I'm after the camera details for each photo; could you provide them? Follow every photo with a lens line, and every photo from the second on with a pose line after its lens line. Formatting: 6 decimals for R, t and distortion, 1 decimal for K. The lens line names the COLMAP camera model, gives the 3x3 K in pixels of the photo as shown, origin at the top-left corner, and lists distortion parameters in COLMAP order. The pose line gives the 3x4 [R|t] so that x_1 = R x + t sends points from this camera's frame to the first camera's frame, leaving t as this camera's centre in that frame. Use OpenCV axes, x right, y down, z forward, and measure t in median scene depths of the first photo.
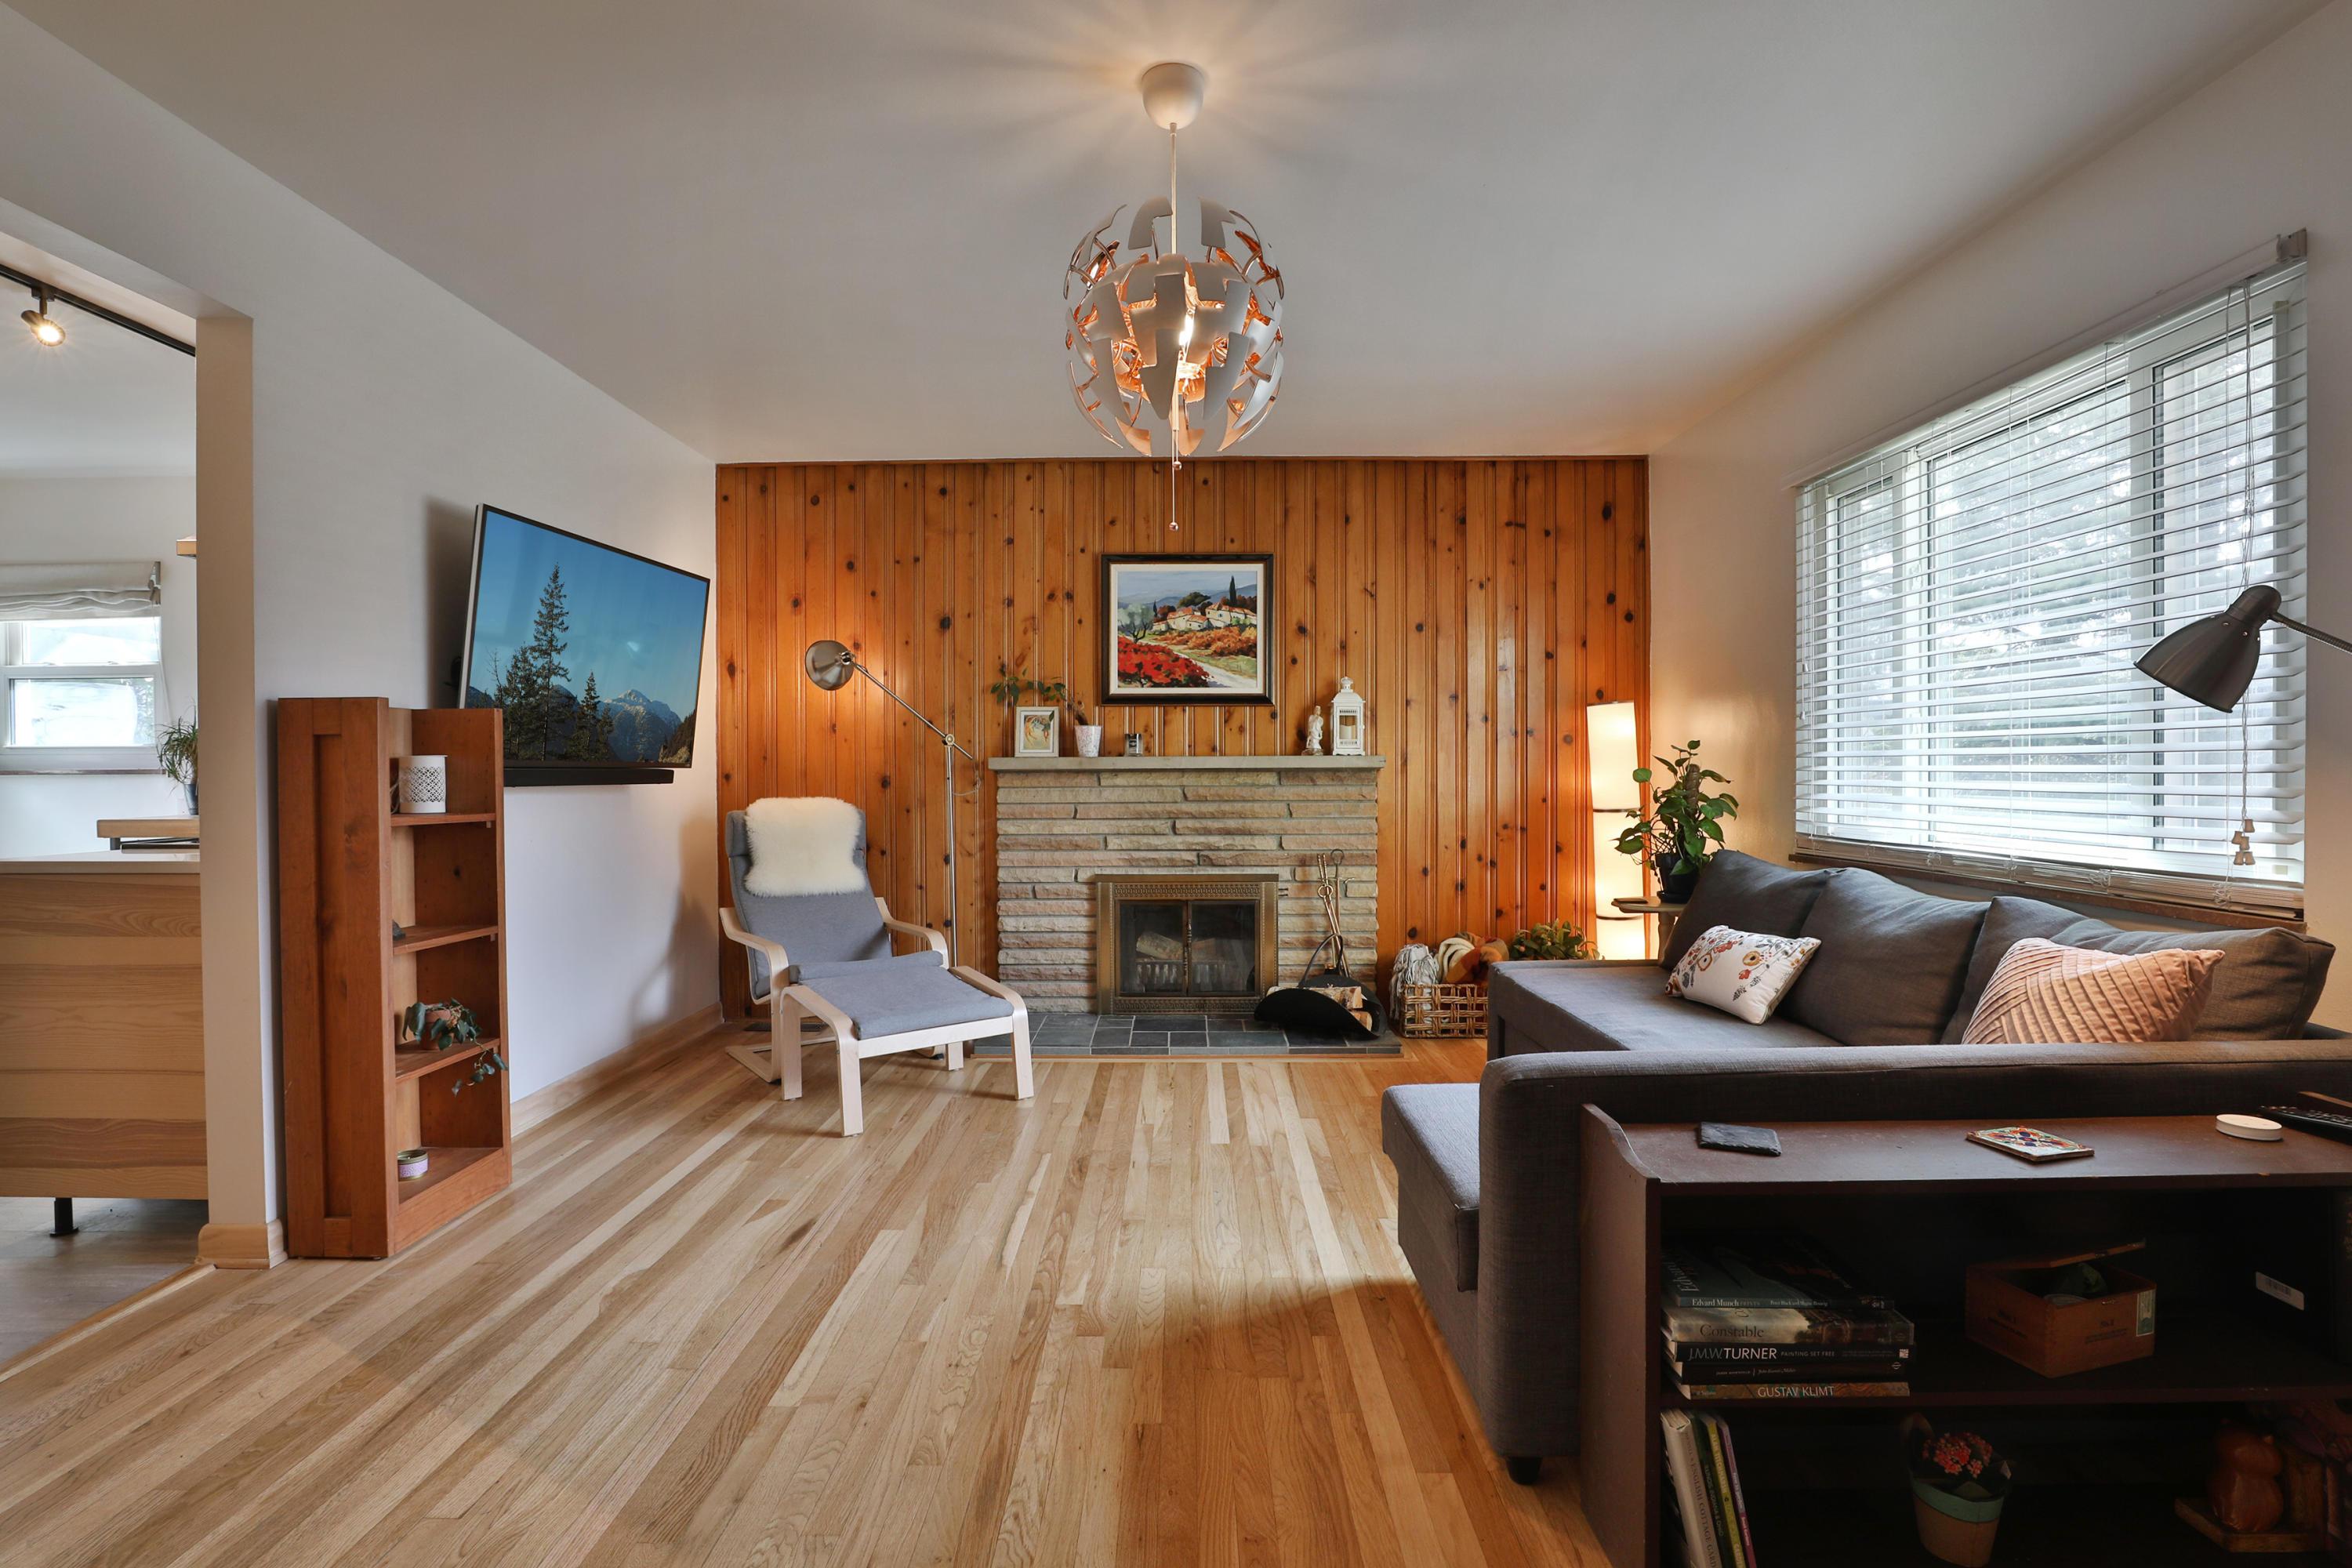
lens RADIAL K [[1142.5, 0, 1168.0], [0, 1142.5, 786.1], [0, 0, 1]] dist [-0.045105, 0.013898]
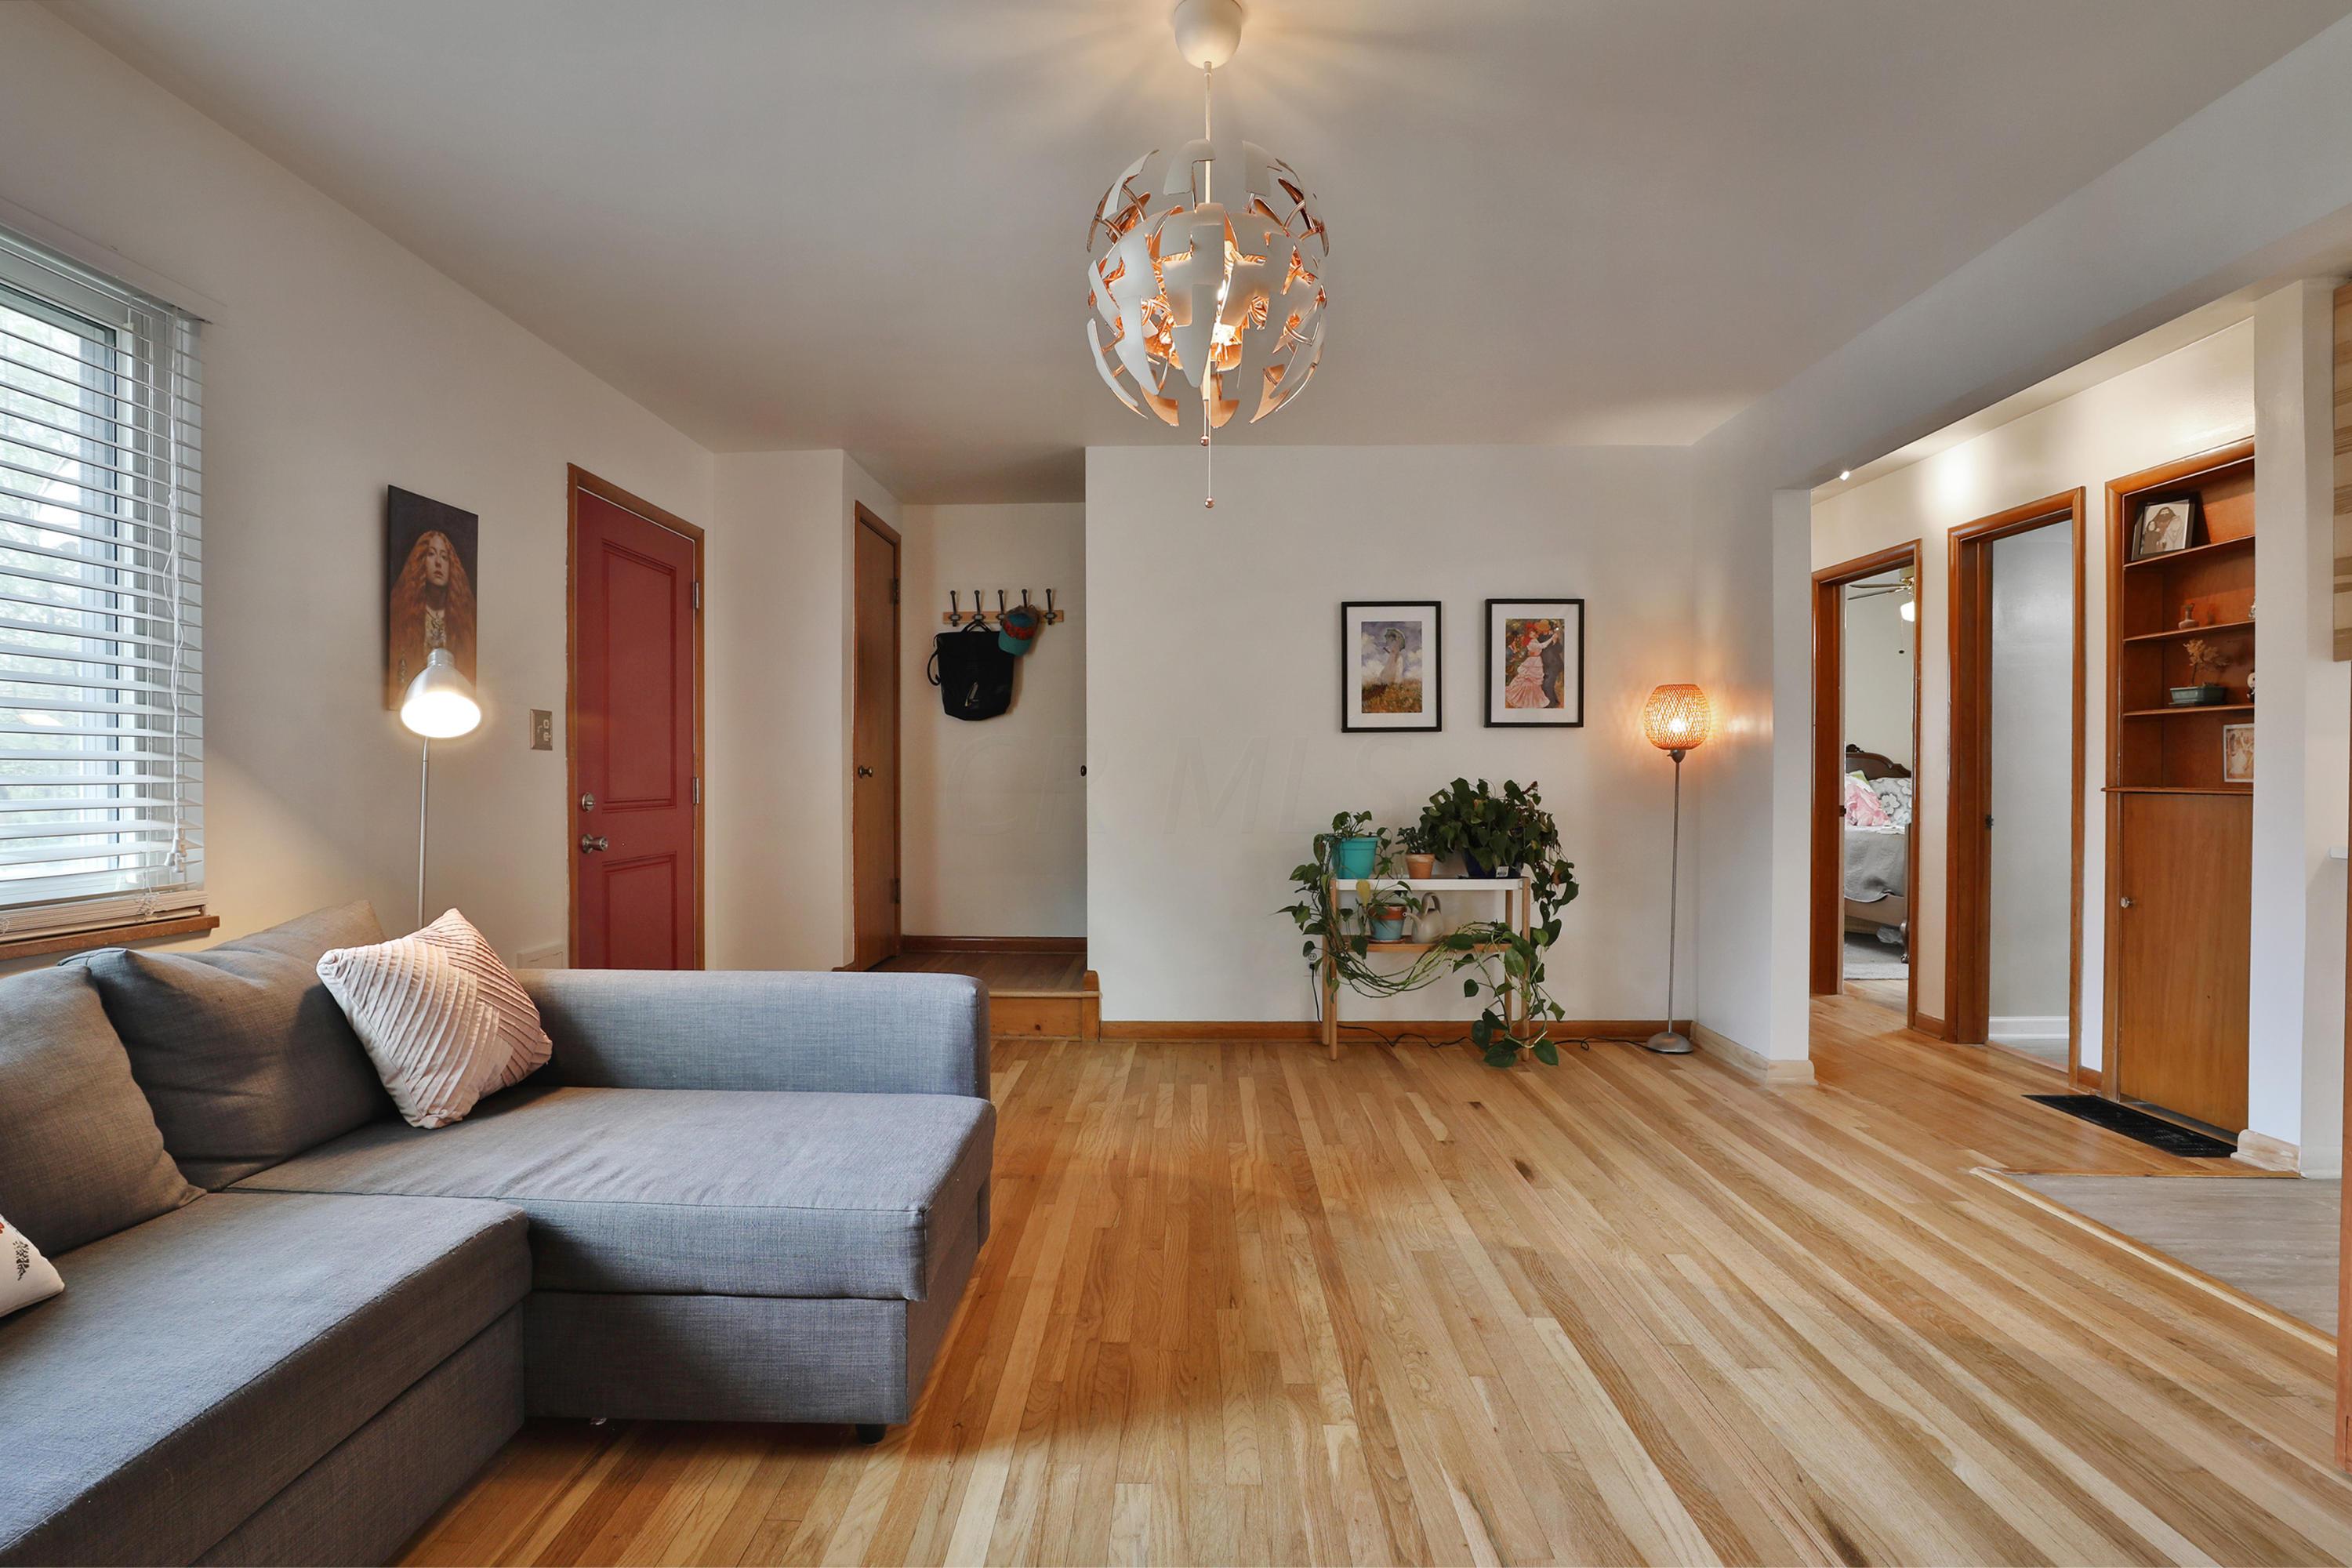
lens RADIAL K [[1184.8, 0, 1155.4], [0, 1184.8, 791.2], [0, 0, 1]] dist [-0.025958, 0.000115]
pose [[-0.999883, 0.006334, 0.013945, 0.014846], [0.006717, 0.999597, 0.027585, -0.012462], [-0.013765, 0.027675, -0.999522, 0.875472]]
